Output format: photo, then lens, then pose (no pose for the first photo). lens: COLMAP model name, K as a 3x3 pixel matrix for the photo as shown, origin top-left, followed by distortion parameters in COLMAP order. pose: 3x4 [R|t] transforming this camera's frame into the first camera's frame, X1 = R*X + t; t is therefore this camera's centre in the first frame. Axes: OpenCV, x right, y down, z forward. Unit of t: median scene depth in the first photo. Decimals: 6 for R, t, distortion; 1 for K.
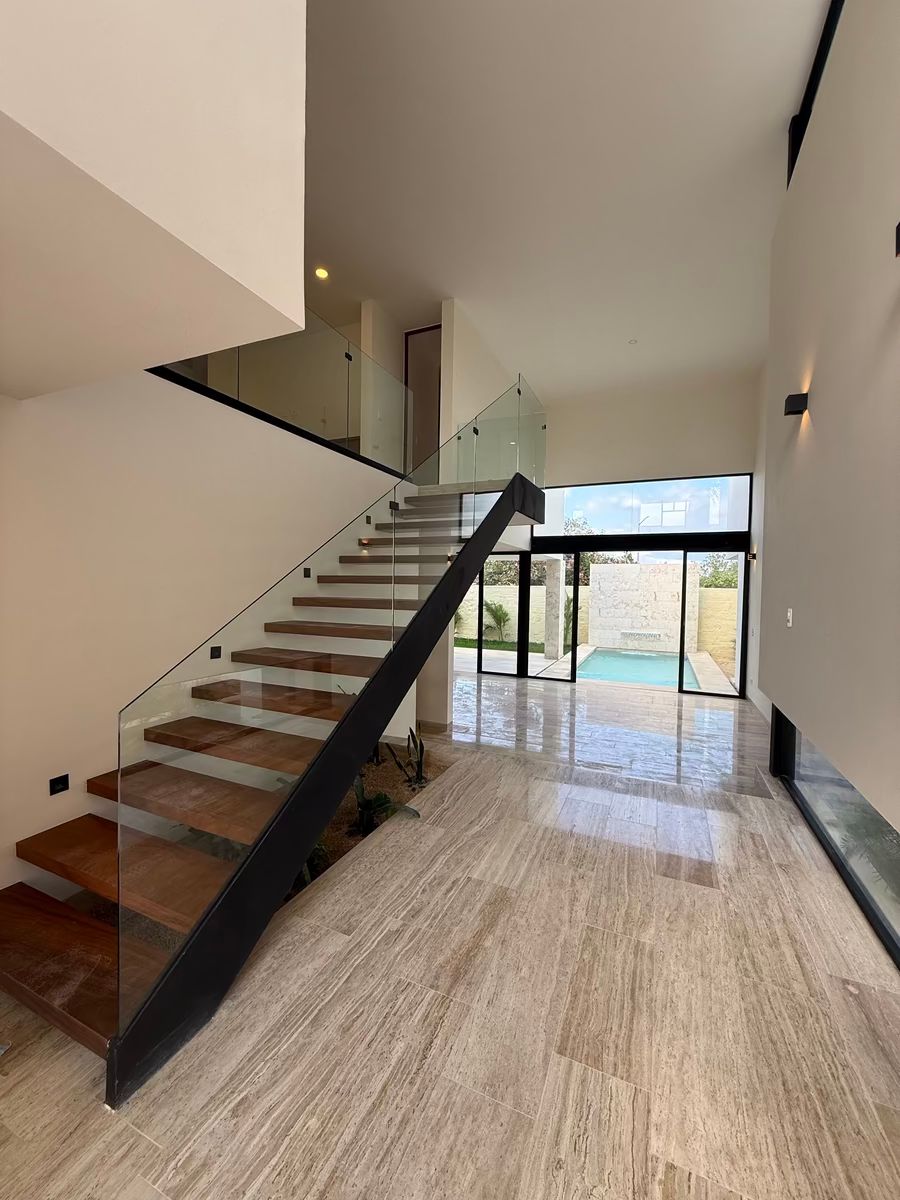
lens RADIAL K [[476.4, 0, 450.1], [0, 476.4, 595.8], [0, 0, 1]] dist [-0.000734, 0.000011]
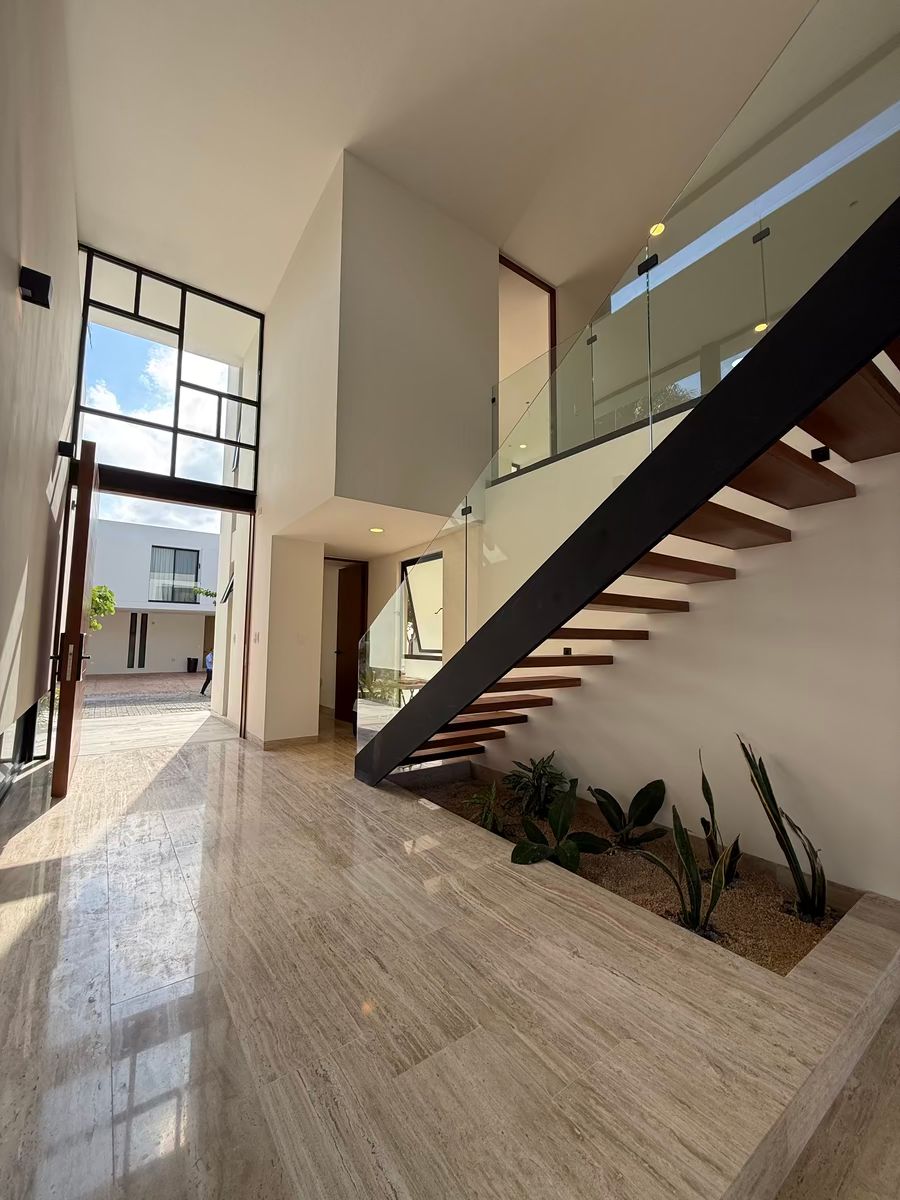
lens RADIAL K [[476.4, 0, 450.1], [0, 476.4, 595.8], [0, 0, 1]] dist [-0.000734, 0.000011]
pose [[-0.502119, -0.104540, -0.858457, 0.836416], [-0.033472, 0.994272, -0.101501, 0.120436], [0.864150, -0.022232, -0.502742, 1.529034]]
